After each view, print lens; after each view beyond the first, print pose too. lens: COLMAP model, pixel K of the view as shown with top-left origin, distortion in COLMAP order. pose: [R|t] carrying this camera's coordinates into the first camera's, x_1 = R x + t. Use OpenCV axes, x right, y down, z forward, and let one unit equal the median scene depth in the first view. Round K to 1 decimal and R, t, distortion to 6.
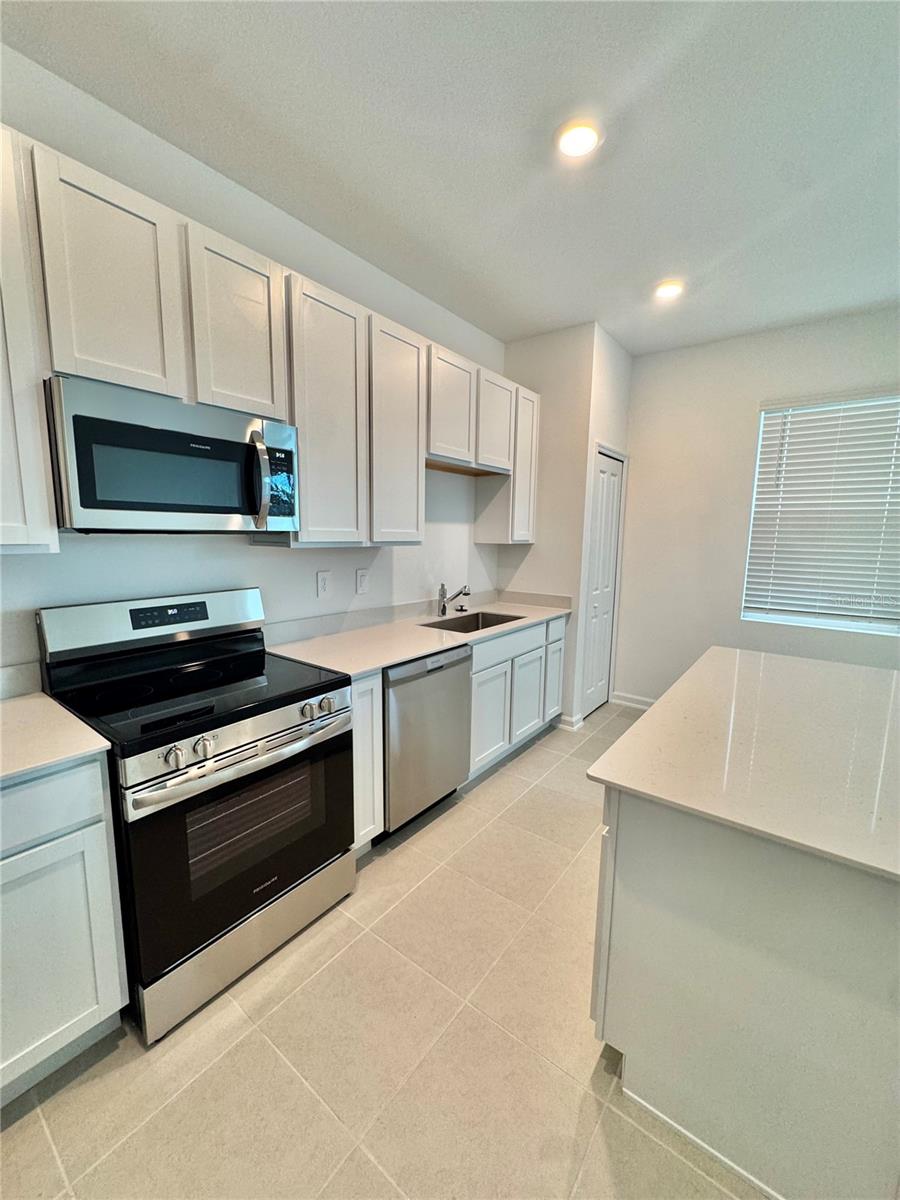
lens RADIAL K [[479.1, 0, 449.2], [0, 479.1, 600.4], [0, 0, 1]] dist [-0.005568, 0.001004]
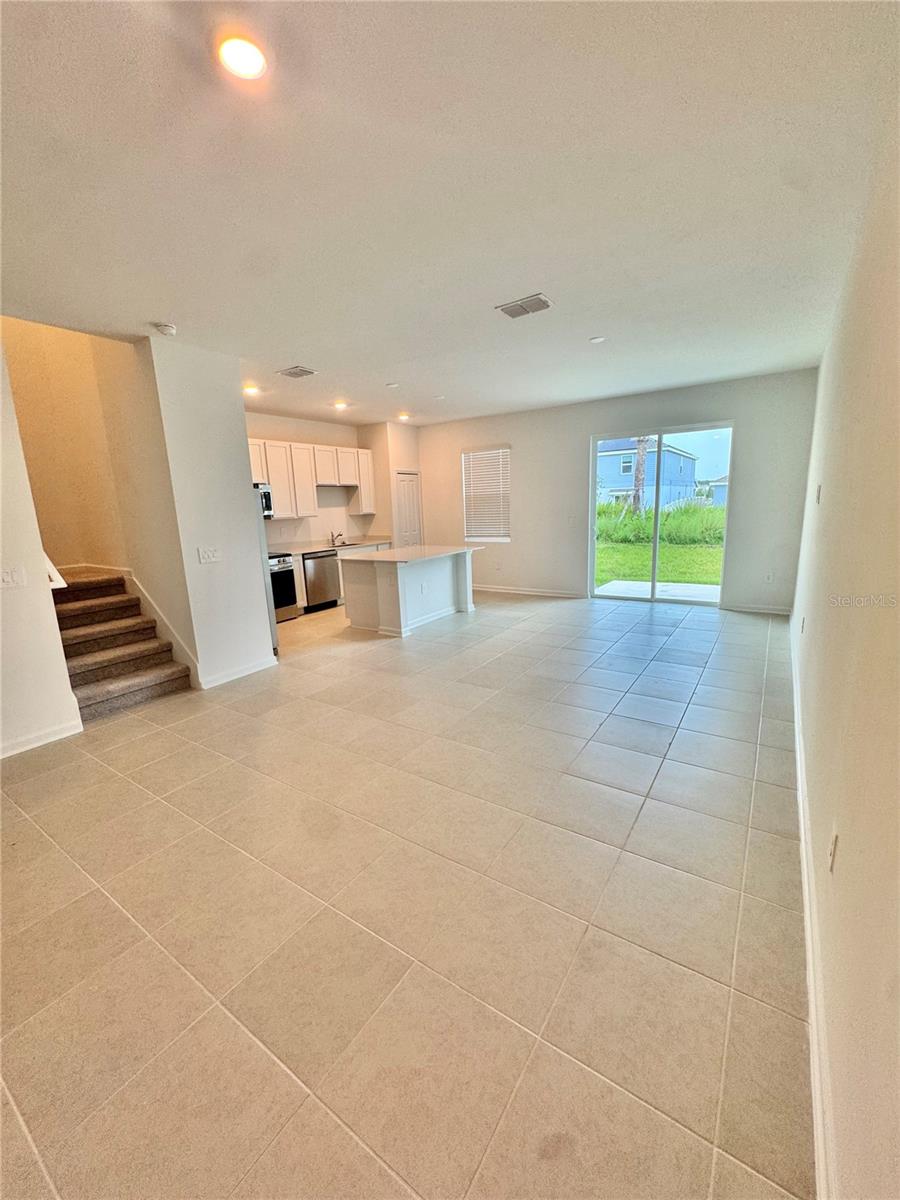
lens RADIAL K [[479.1, 0, 452.1], [0, 479.1, 602.1], [0, 0, 1]] dist [-0.005568, 0.001004]
pose [[0.996553, -0.065814, 0.050508, 0.562977], [0.062778, 0.996252, 0.059498, 0.270230], [-0.054235, -0.056122, 0.996950, -1.901296]]
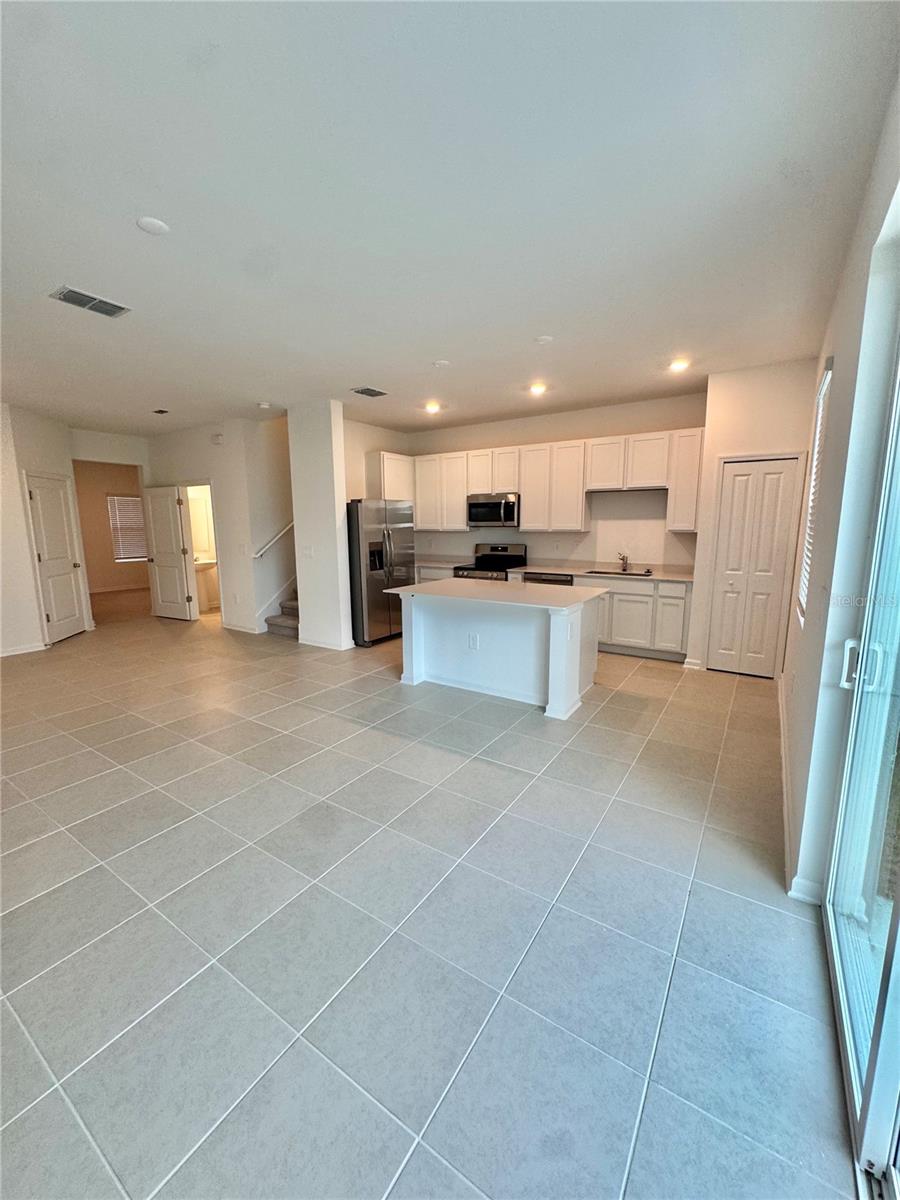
lens RADIAL K [[479.1, 0, 451.7], [0, 479.1, 601.6], [0, 0, 1]] dist [-0.005568, 0.001004]
pose [[0.069600, 0.146576, -0.986748, 2.156597], [-0.133634, 0.981601, 0.136386, -0.019500], [0.988584, 0.122371, 0.087907, 0.258245]]
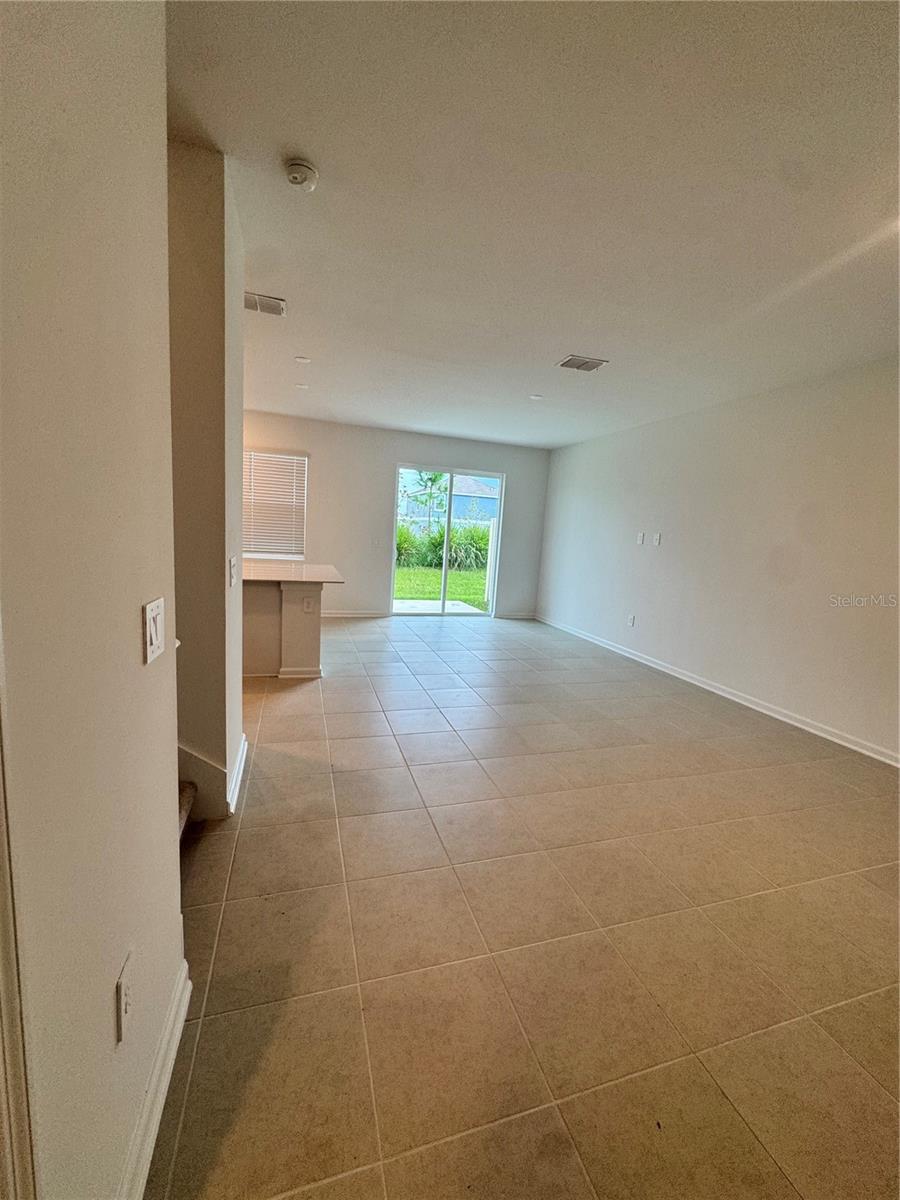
lens RADIAL K [[479.1, 0, 451.2], [0, 479.1, 603.7], [0, 0, 1]] dist [-0.005568, 0.001004]
pose [[0.575465, -0.100531, 0.811624, -0.664414], [0.062559, 0.994919, 0.078878, 0.174404], [-0.815430, 0.005383, 0.578830, -1.111744]]
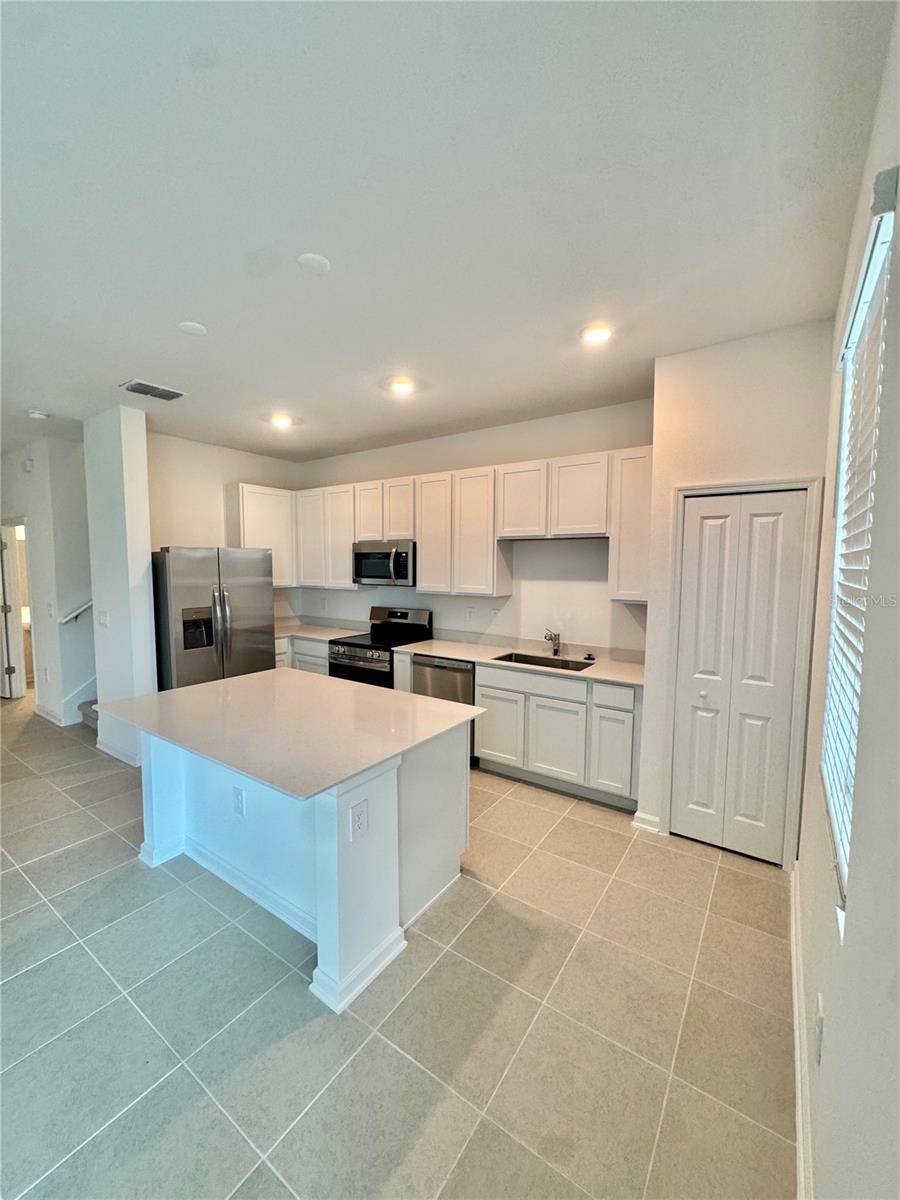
lens RADIAL K [[479.1, 0, 451.9], [0, 479.1, 601.1], [0, 0, 1]] dist [-0.005568, 0.001004]
pose [[0.049377, 0.061639, -0.996876, 1.475297], [-0.146361, 0.987766, 0.053826, -0.165778], [0.987998, 0.143246, 0.057794, 0.796488]]
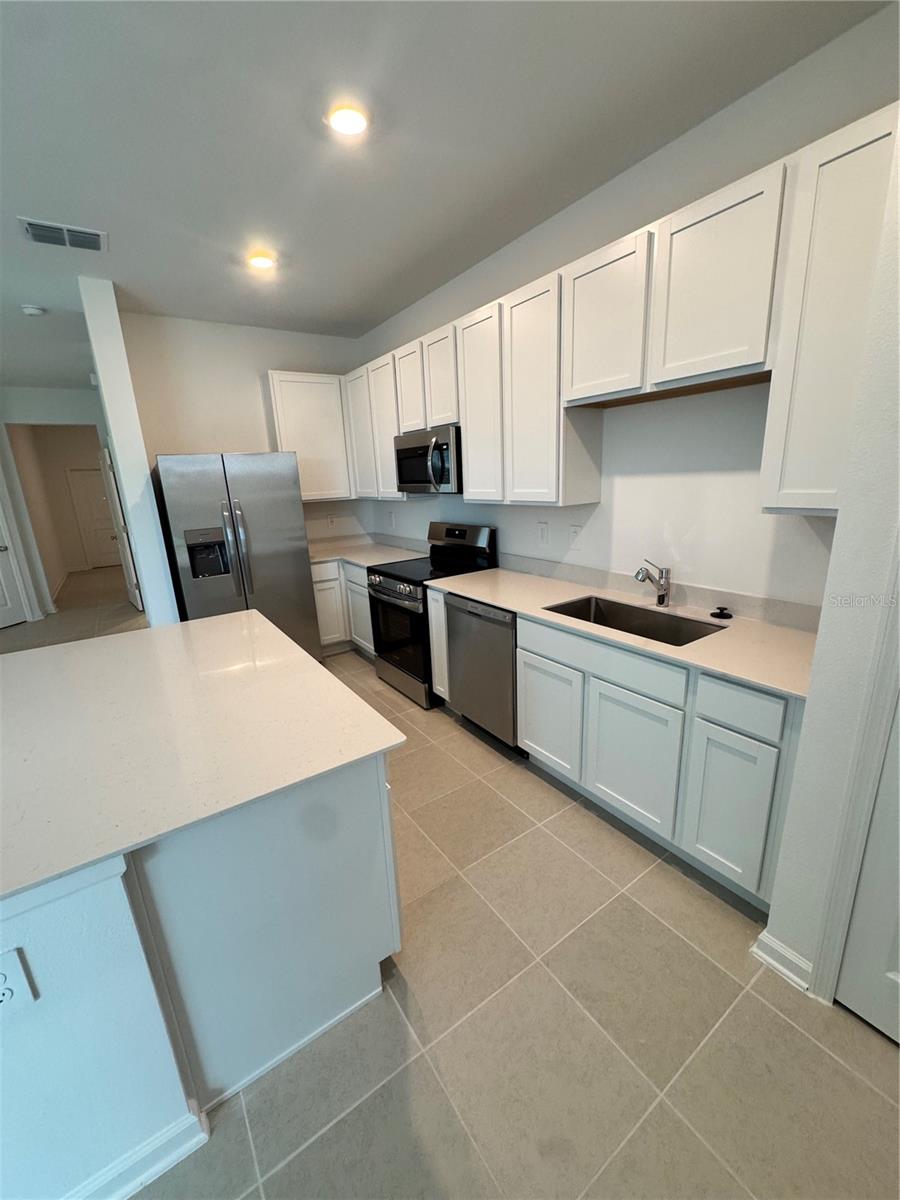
lens RADIAL K [[479.1, 0, 452.5], [0, 479.1, 603.0], [0, 0, 1]] dist [-0.005568, 0.001004]
pose [[-0.309229, 0.246135, -0.918583, 0.927315], [-0.092424, 0.953575, 0.286624, -0.186172], [0.946486, 0.173531, -0.272124, 1.109005]]
